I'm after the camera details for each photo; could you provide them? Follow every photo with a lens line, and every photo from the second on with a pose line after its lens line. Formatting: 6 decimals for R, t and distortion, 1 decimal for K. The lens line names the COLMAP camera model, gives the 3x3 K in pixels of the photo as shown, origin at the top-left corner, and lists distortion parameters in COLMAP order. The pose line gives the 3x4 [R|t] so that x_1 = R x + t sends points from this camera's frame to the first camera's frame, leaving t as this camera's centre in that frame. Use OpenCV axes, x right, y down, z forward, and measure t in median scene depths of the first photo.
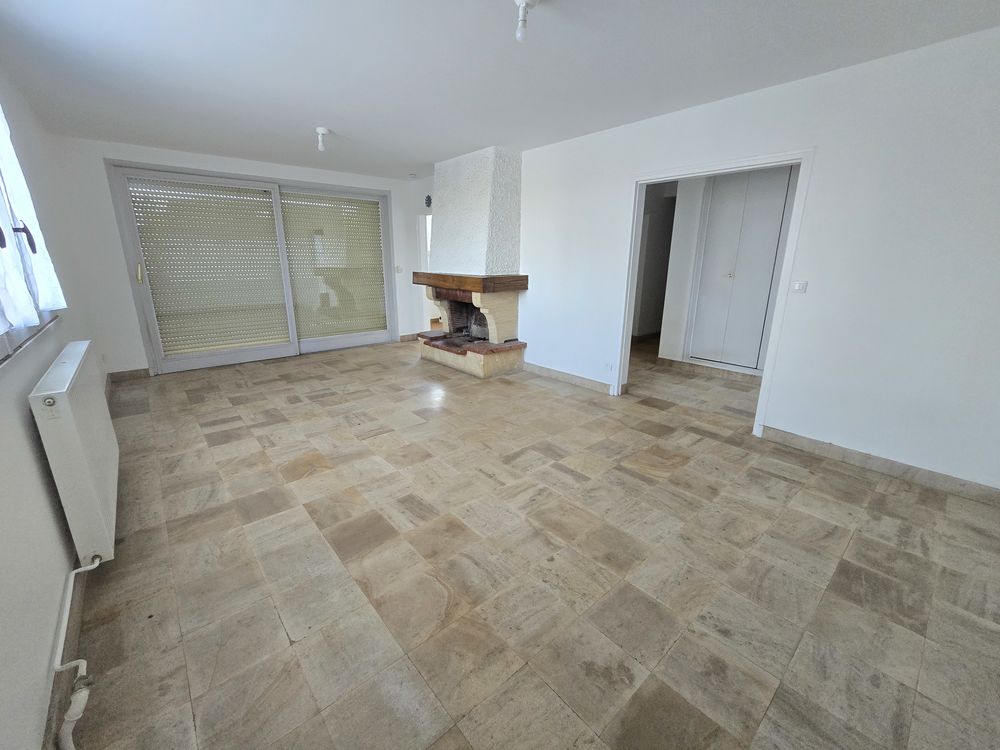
lens RADIAL K [[407.7, 0, 496.1], [0, 407.7, 372.0], [0, 0, 1]] dist [-0.000081, -0.000703]
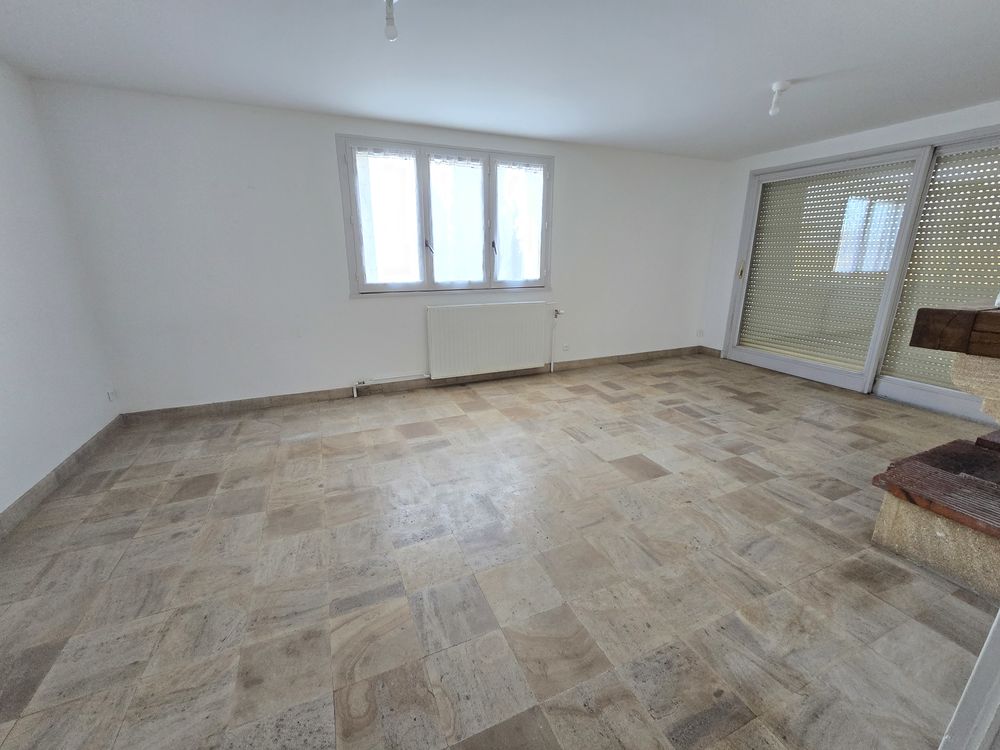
lens RADIAL K [[407.7, 0, 497.6], [0, 407.7, 375.5], [0, 0, 1]] dist [-0.000081, -0.000703]
pose [[-0.298568, 0.270040, -0.915388, 0.728034], [-0.256400, 0.901180, 0.349477, -0.320687], [0.919302, 0.339048, -0.199825, 1.126004]]
